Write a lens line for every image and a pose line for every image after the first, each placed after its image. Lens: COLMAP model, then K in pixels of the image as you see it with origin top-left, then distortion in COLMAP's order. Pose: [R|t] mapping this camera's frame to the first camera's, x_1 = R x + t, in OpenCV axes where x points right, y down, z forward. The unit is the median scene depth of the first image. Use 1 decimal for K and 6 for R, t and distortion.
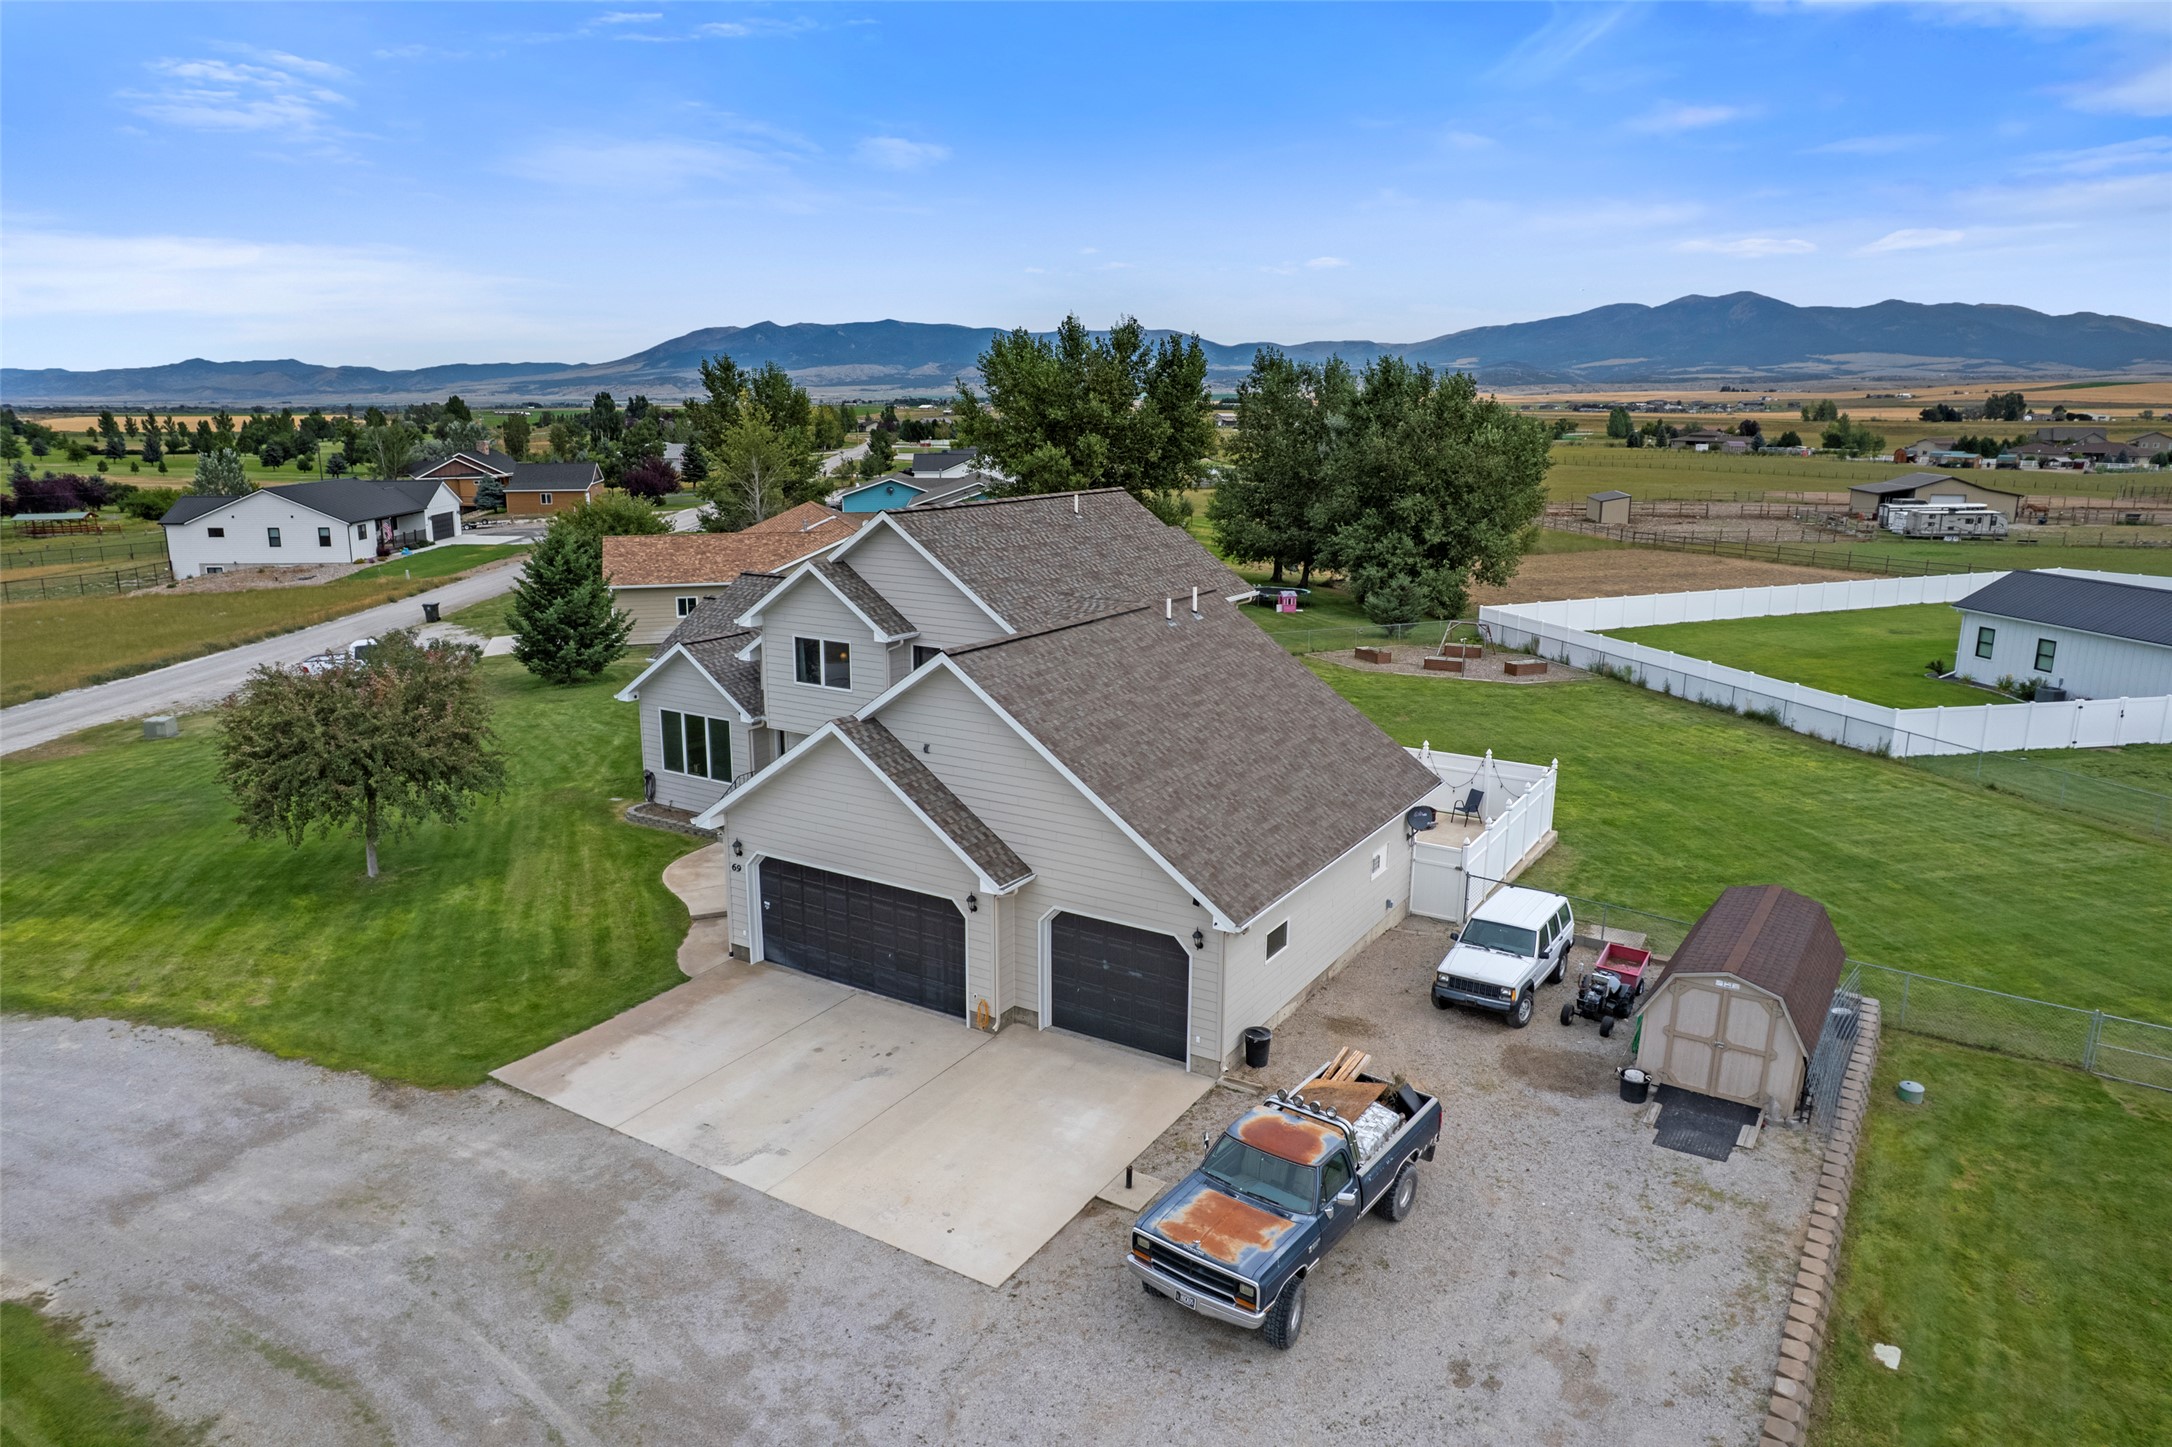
lens RADIAL K [[1393.0, 0, 1089.2], [0, 1393.0, 726.1], [0, 0, 1]] dist [-0.083630, 0.078474]
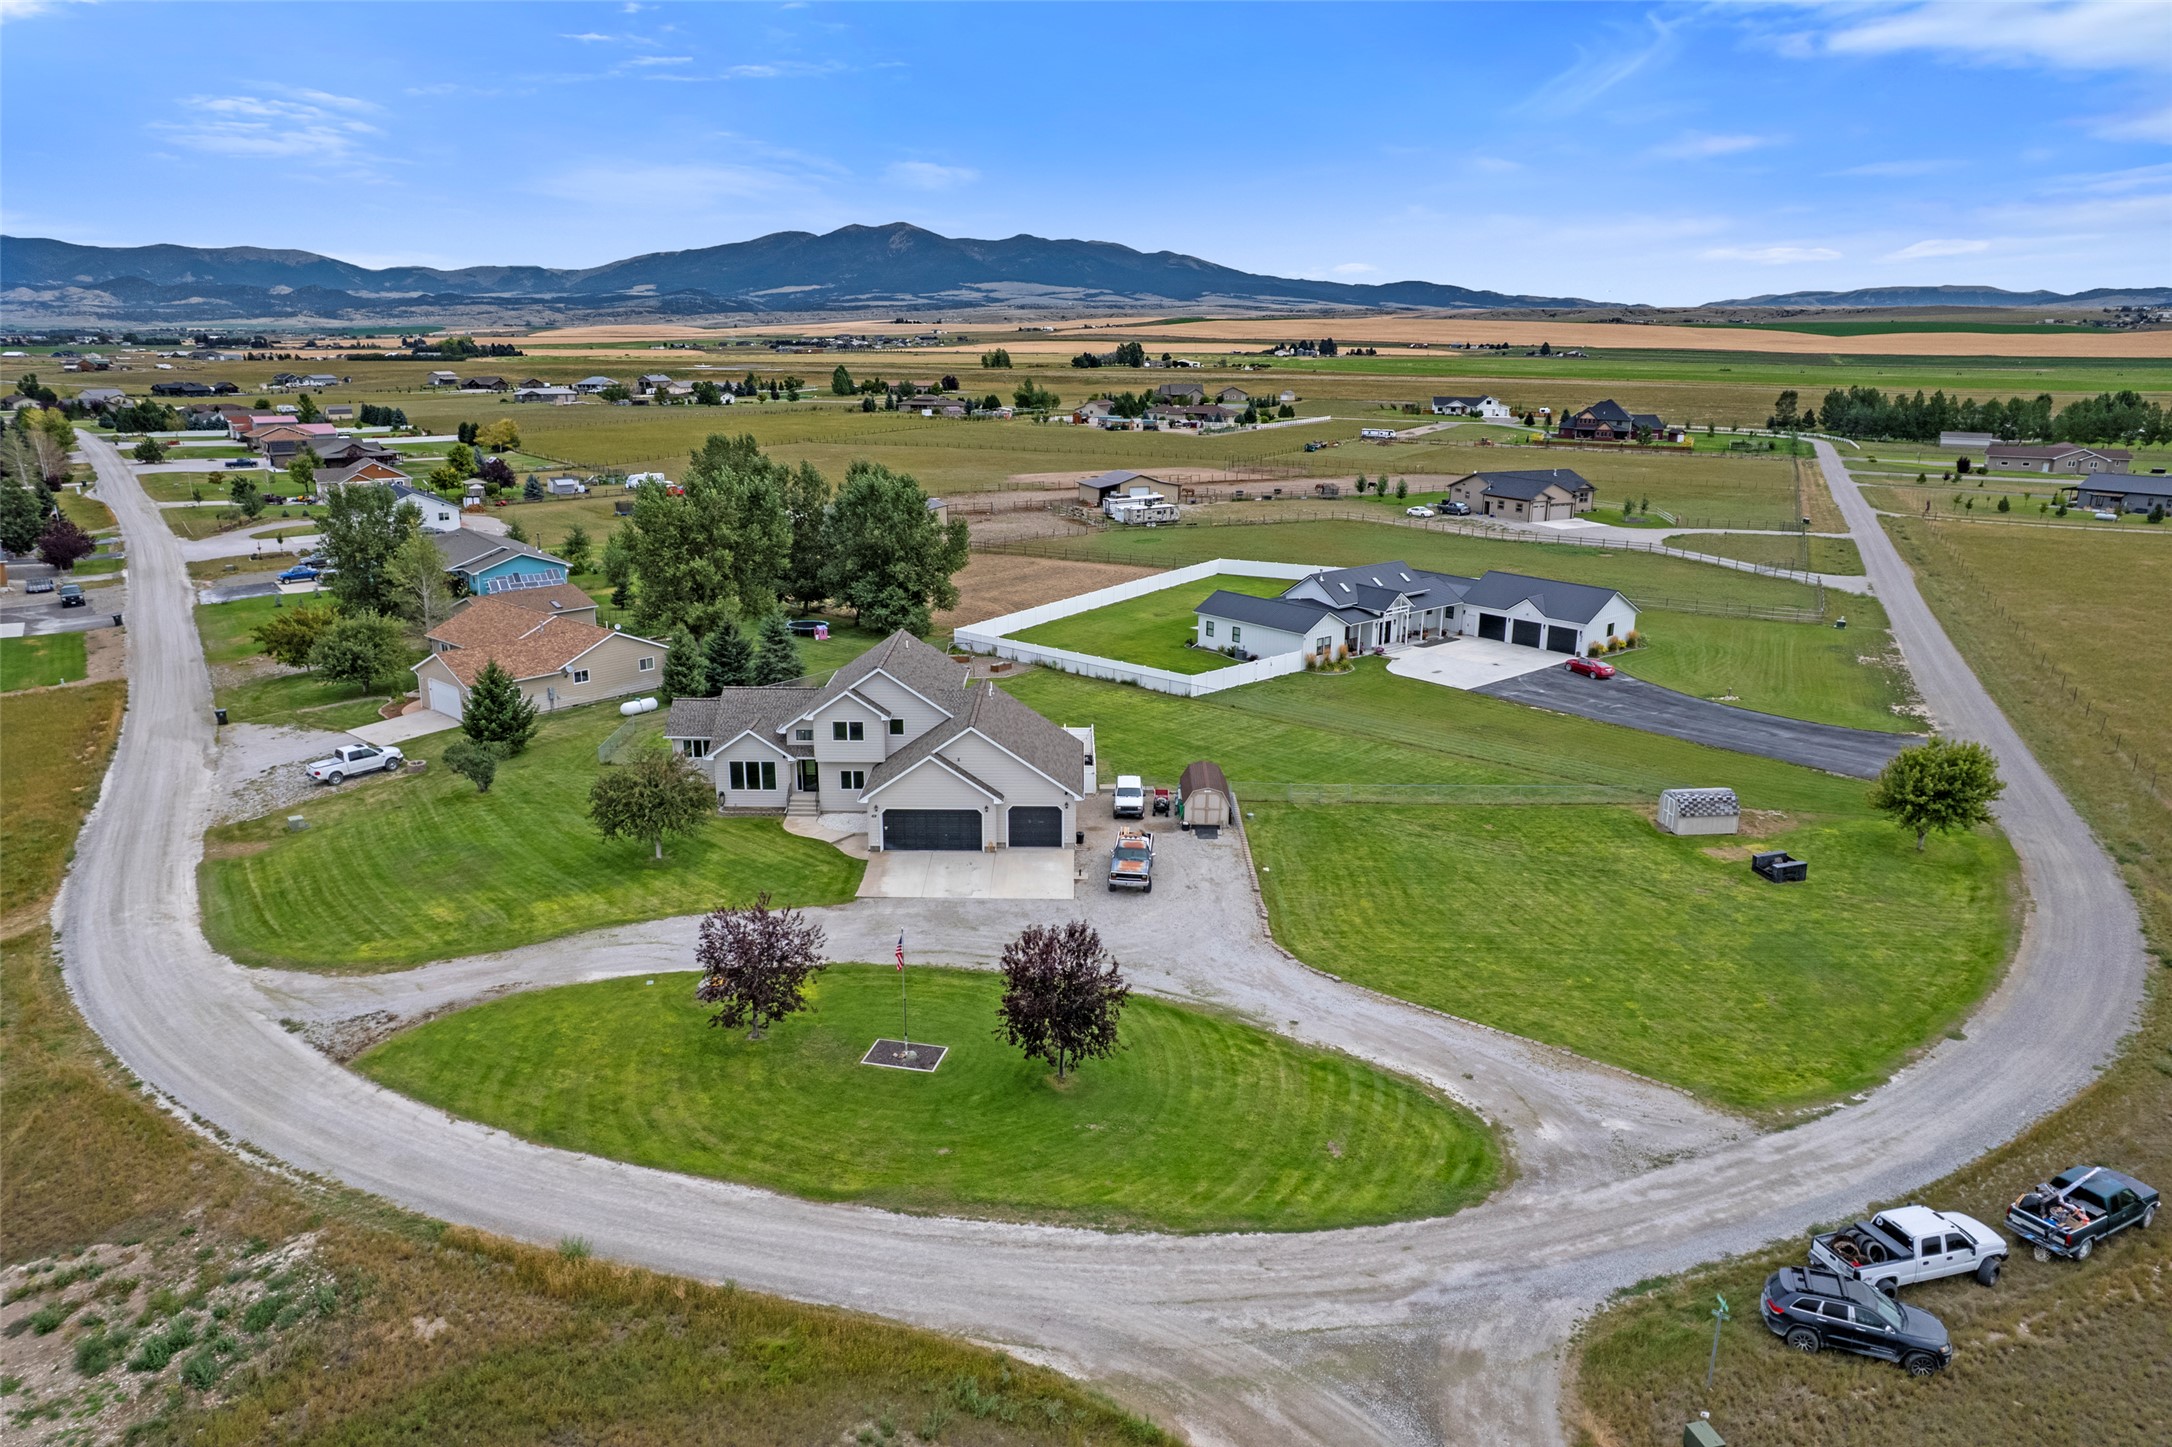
lens RADIAL K [[1393.1, 0, 1089.5], [0, 1393.1, 722.3], [0, 0, 1]] dist [-0.077817, 0.069971]
pose [[0.847566, -0.140836, 0.511661, -1.208839], [0.116546, 0.990003, 0.079443, -0.230420], [-0.517734, -0.007701, 0.855507, -1.431749]]
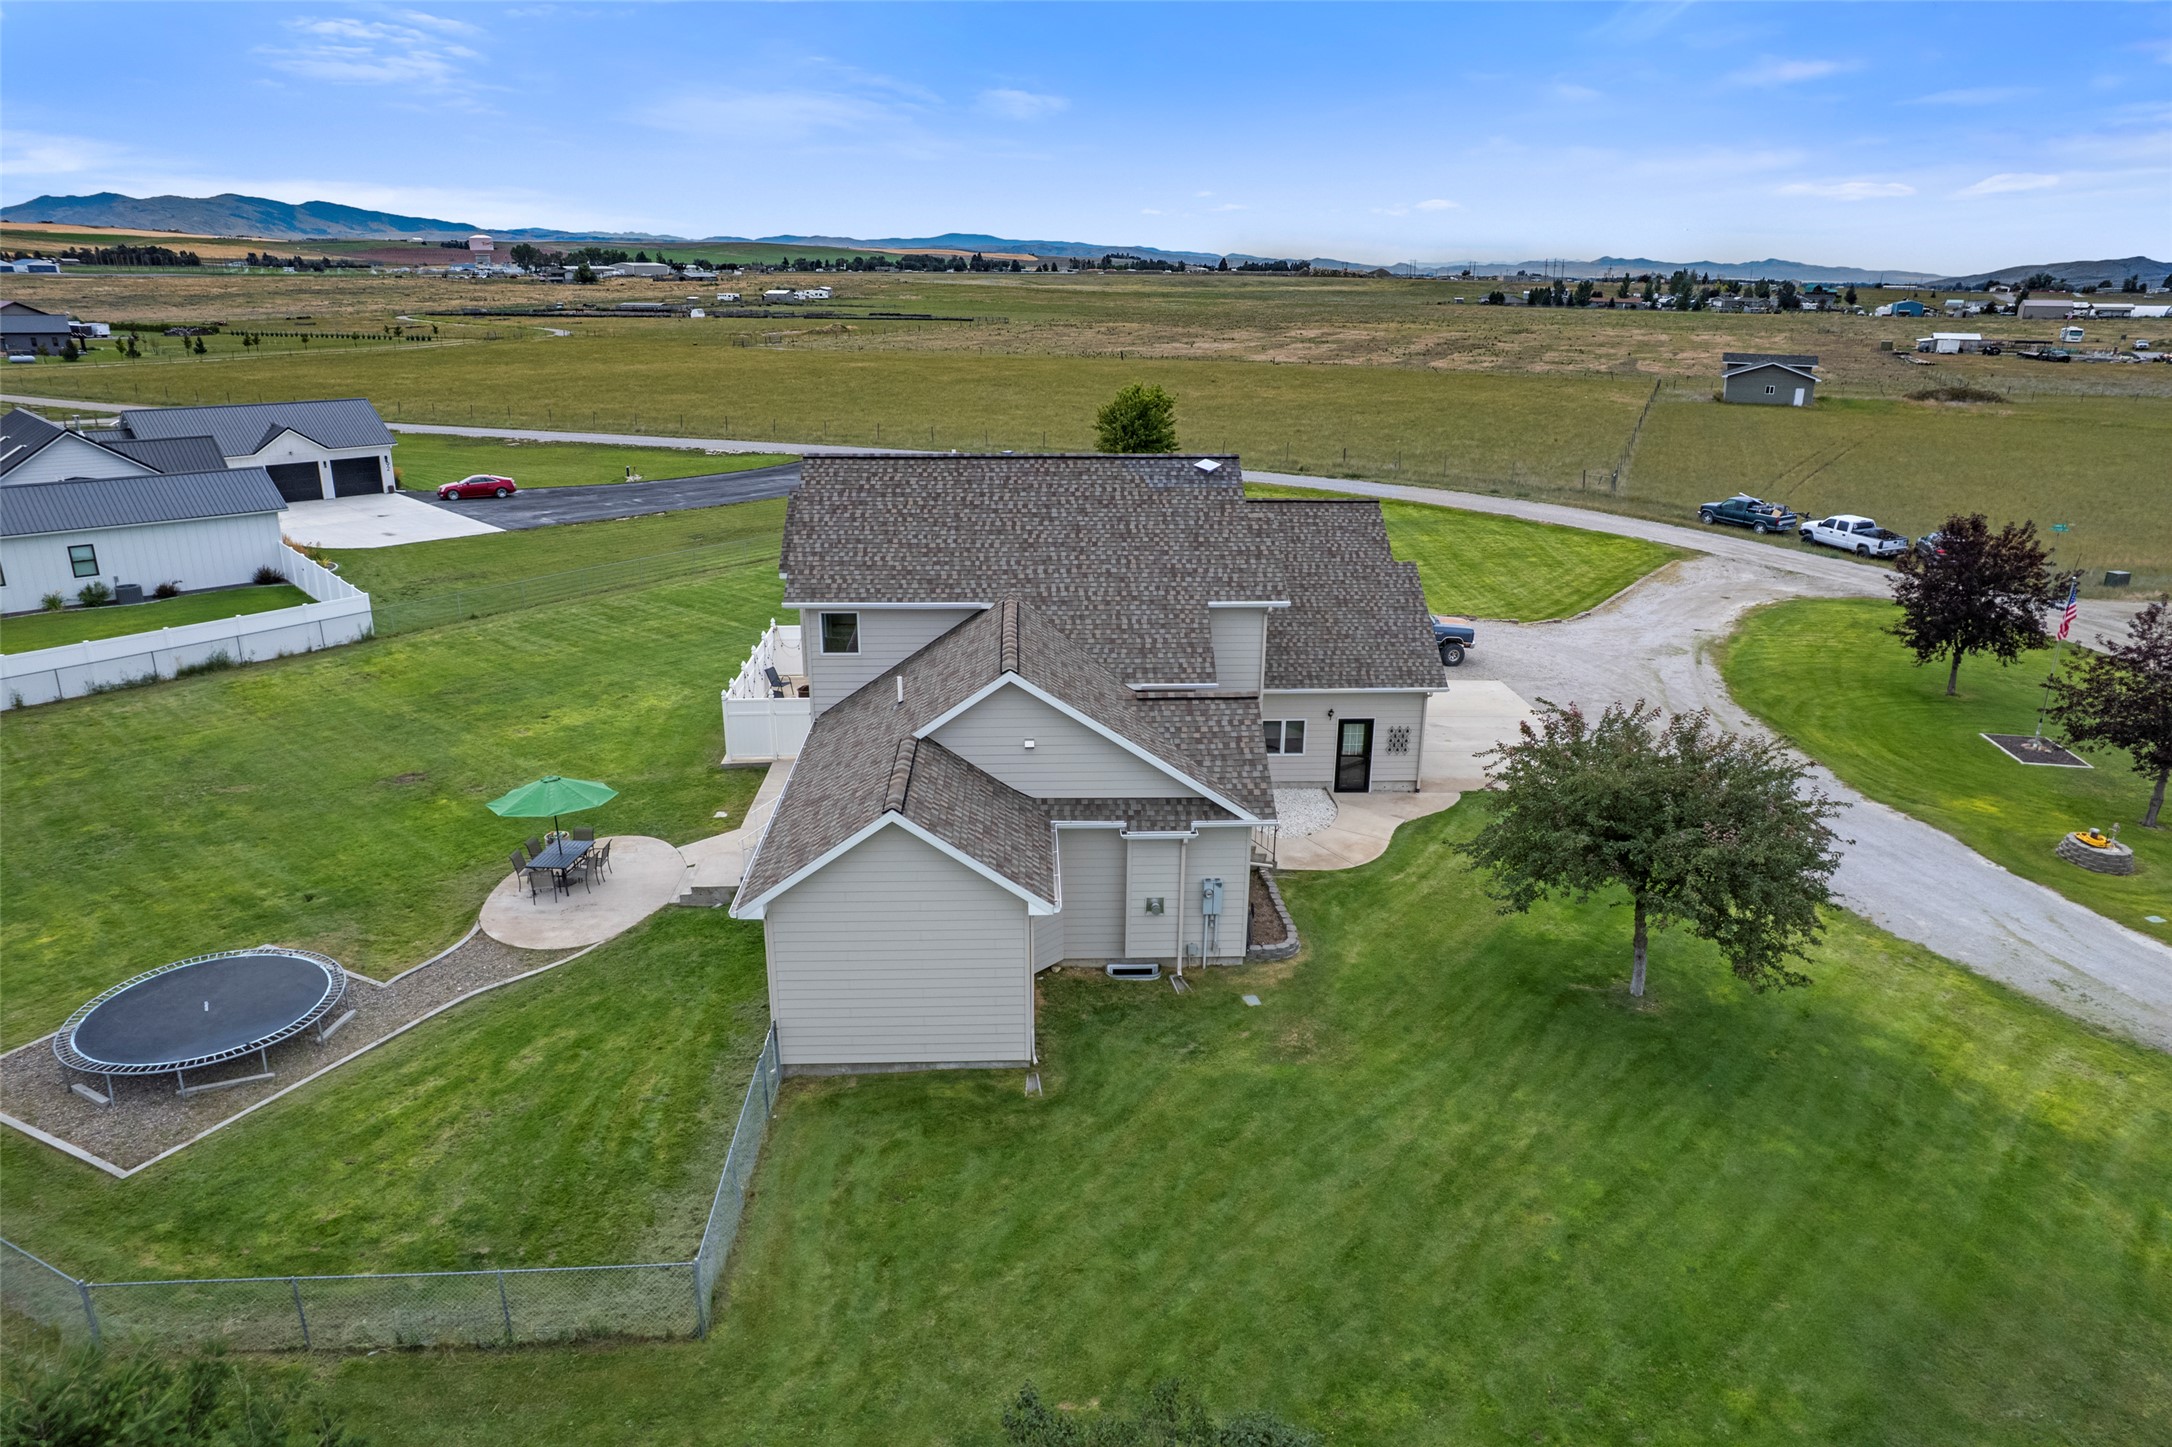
lens RADIAL K [[1393.1, 0, 1089.5], [0, 1393.1, 722.3], [0, 0, 1]] dist [-0.077817, 0.069971]
pose [[-0.566522, -0.266342, 0.779817, -1.079311], [0.175338, 0.885695, 0.429884, -0.500920], [-0.805176, 0.380271, -0.455066, 1.819690]]
